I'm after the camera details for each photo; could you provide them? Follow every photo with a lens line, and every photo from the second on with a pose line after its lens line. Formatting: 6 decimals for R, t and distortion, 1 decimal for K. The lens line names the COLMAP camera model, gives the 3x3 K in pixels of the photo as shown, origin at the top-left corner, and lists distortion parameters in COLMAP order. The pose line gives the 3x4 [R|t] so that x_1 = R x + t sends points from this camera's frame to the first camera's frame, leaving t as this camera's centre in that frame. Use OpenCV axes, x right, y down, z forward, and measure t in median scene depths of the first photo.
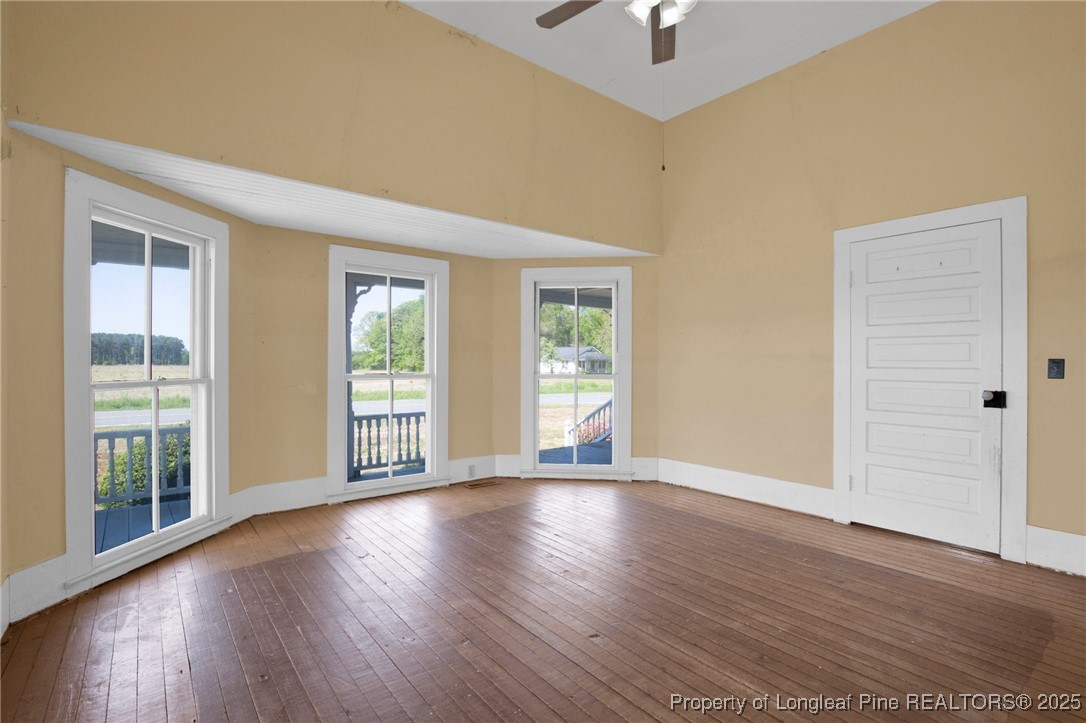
lens RADIAL K [[502.8, 0, 536.1], [0, 502.8, 368.2], [0, 0, 1]] dist [-0.028262, 0.002957]
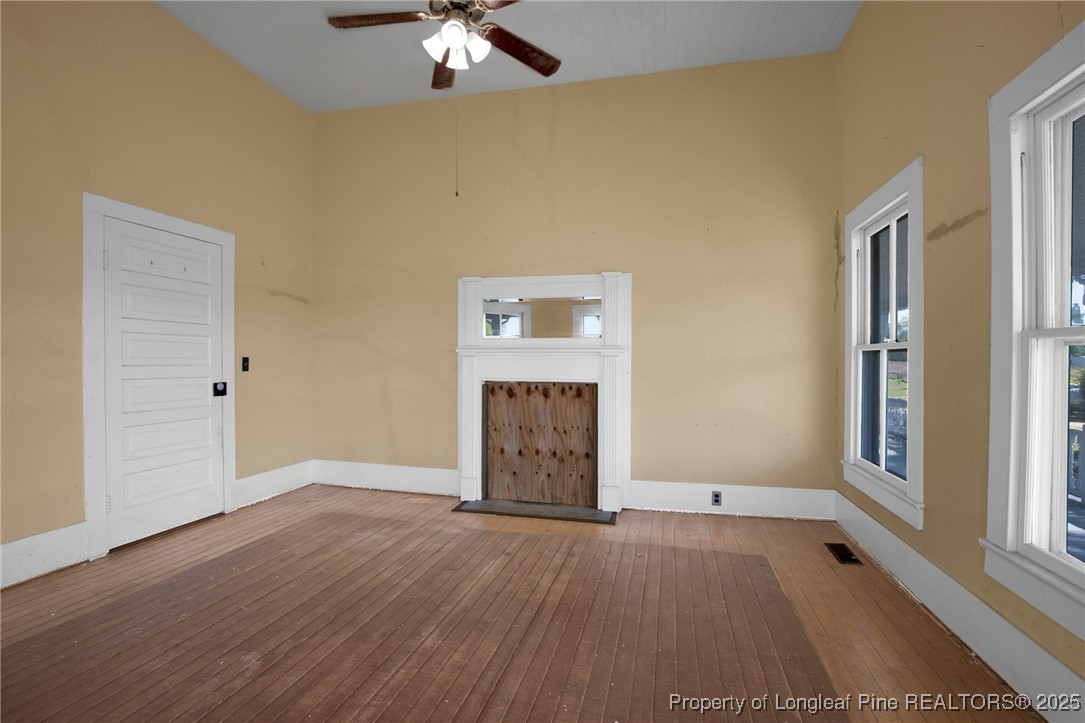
lens RADIAL K [[502.3, 0, 547.7], [0, 502.3, 364.5], [0, 0, 1]] dist [-0.028262, 0.002957]
pose [[-0.617772, -0.010729, 0.786284, -0.562746], [0.003795, 0.999855, 0.016625, -0.017390], [-0.786348, 0.013254, -0.617641, 1.107719]]
